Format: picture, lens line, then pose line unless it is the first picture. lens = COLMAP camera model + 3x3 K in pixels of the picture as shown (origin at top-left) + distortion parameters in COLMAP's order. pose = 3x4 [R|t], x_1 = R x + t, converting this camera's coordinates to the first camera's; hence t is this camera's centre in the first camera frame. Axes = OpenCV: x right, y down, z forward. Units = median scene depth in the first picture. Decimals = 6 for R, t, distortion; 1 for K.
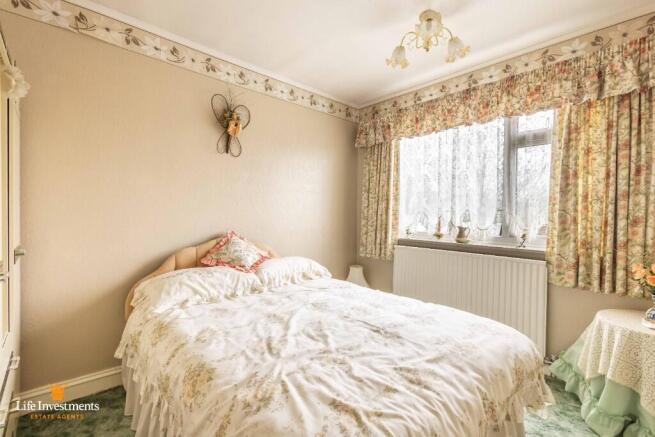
lens RADIAL K [[299.7, 0, 327.5], [0, 299.7, 218.5], [0, 0, 1]] dist [0.008861, -0.000785]
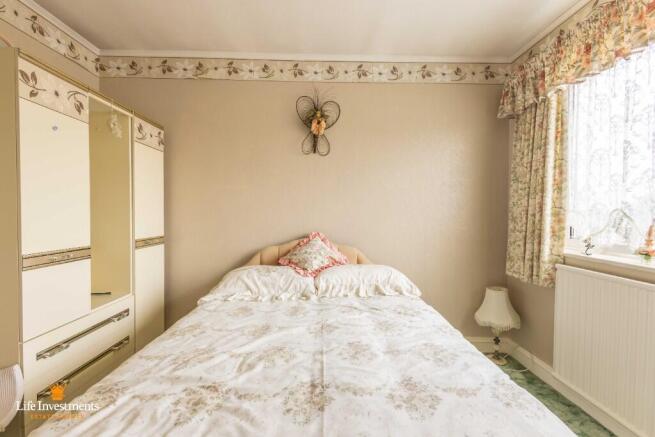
lens RADIAL K [[299.7, 0, 327.5], [0, 299.7, 218.5], [0, 0, 1]] dist [0.008861, -0.000785]
pose [[0.753660, 0.003344, -0.657256, 0.339043], [-0.005675, 0.999983, -0.001420, -0.000920], [0.657240, 0.004801, 0.753666, 0.273914]]
